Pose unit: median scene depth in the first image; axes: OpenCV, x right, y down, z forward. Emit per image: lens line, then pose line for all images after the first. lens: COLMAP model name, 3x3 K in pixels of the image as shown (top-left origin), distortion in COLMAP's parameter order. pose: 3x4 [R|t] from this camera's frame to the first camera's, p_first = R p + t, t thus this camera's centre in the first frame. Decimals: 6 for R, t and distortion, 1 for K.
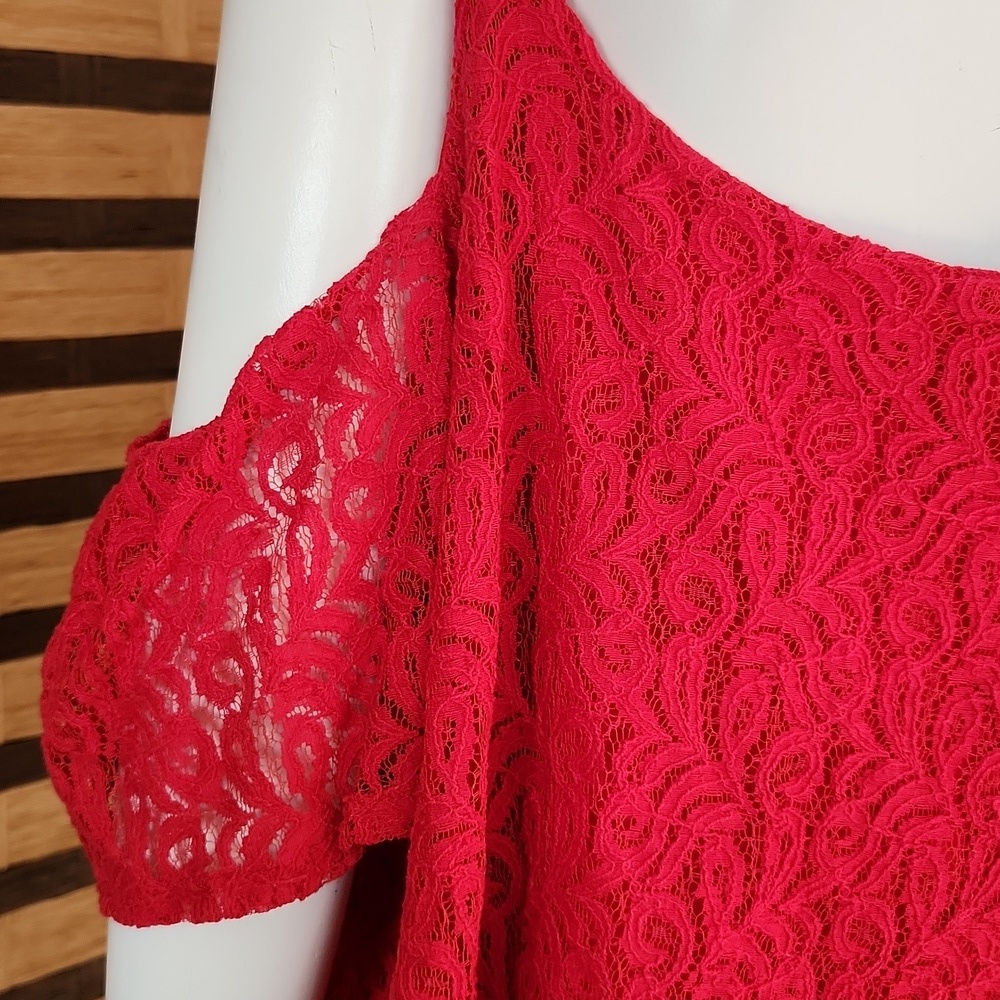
lens RADIAL K [[1520.8, 0, 500.0], [0, 1520.8, 500.0], [0, 0, 1]] dist [0.041378, 0.007547]
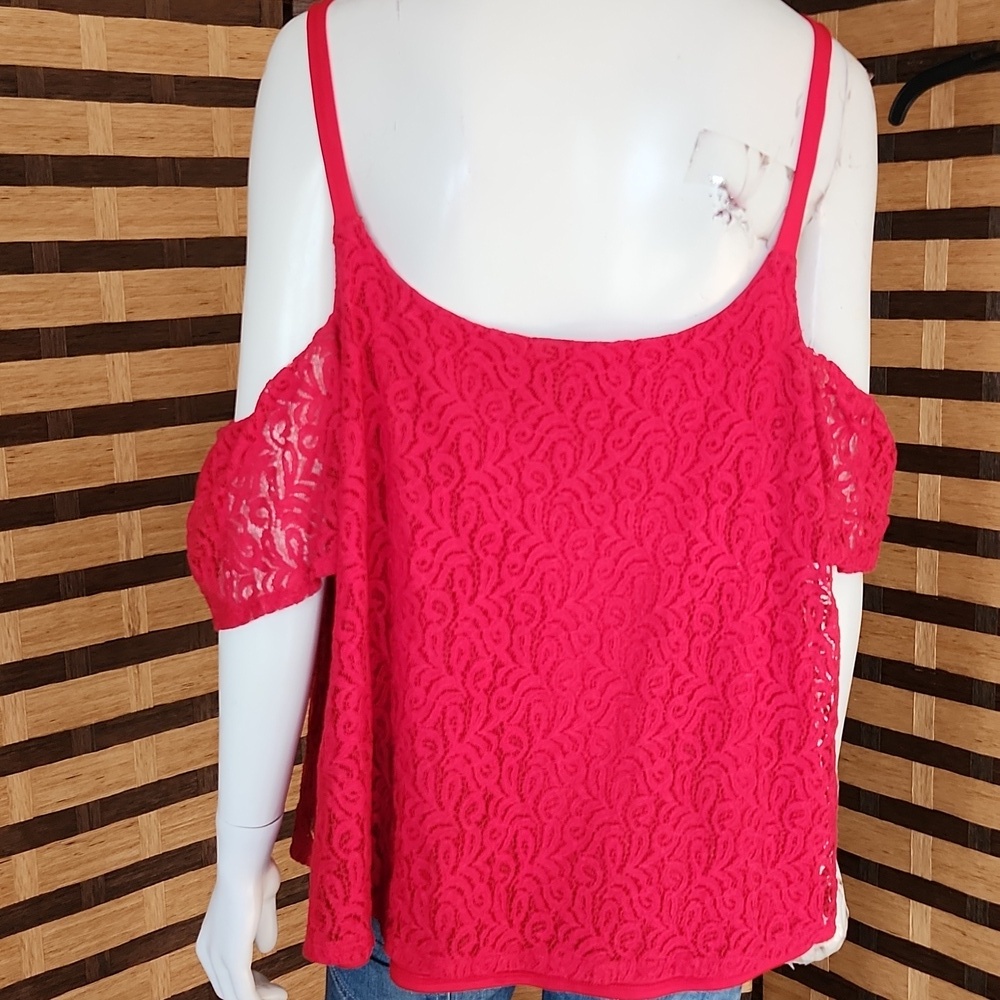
lens RADIAL K [[1419.7, 0, 527.7], [0, 1419.7, 500.4], [0, 0, 1]] dist [0.020583, -0.035090]
pose [[0.998285, -0.057755, -0.009519, 0.286805], [0.057393, 0.997749, -0.034674, 0.200974], [0.011500, 0.034068, 0.999353, -1.358872]]
